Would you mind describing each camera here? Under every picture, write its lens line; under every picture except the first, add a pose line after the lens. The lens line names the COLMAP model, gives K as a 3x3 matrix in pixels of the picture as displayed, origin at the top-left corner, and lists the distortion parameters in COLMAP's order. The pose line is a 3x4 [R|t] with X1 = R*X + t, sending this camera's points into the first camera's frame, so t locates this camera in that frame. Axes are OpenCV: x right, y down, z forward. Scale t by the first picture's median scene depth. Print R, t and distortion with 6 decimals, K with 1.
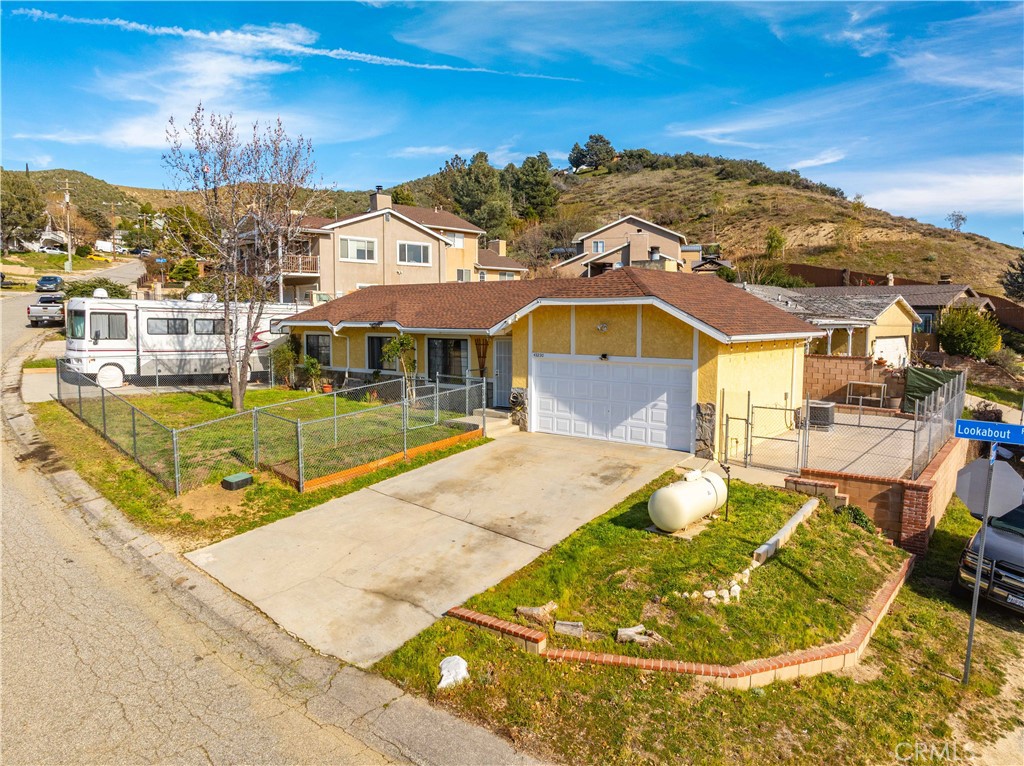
lens RADIAL K [[718.4, 0, 512.0], [0, 718.4, 383.0], [0, 0, 1]] dist [-0.025508, 0.012305]
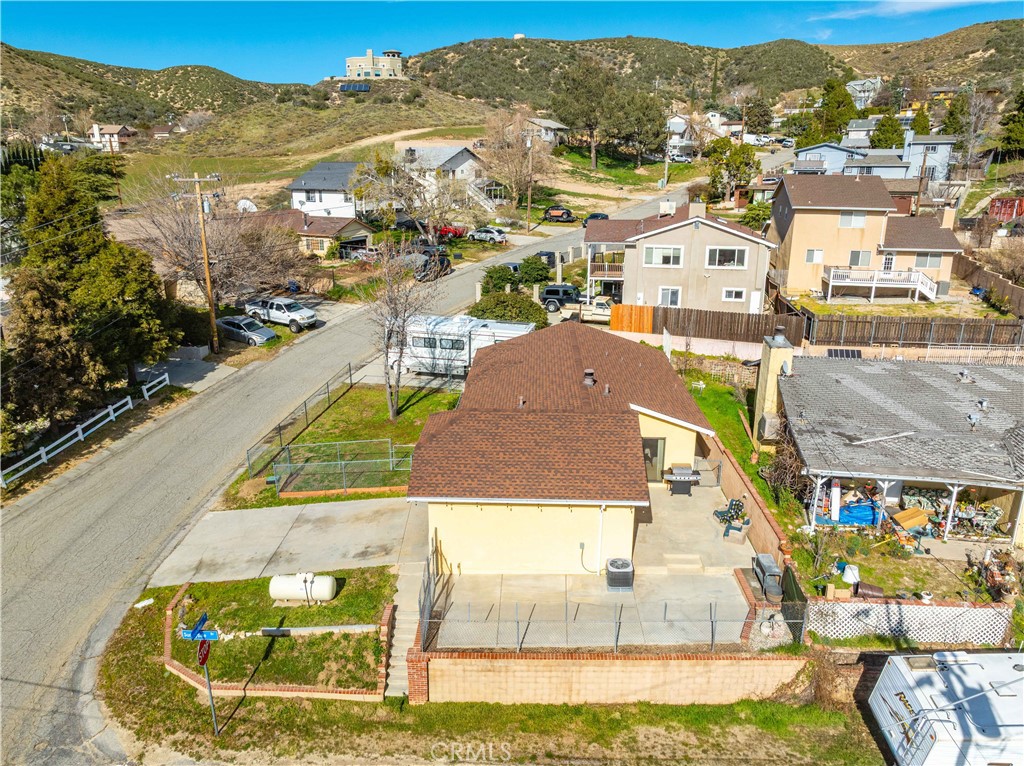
lens RADIAL K [[718.4, 0, 512.0], [0, 718.4, 383.0], [0, 0, 1]] dist [-0.025508, 0.012305]
pose [[0.592138, 0.231202, -0.771958, 0.864237], [-0.073114, 0.969421, 0.234260, -0.371748], [0.802513, -0.082273, 0.590935, 0.203691]]
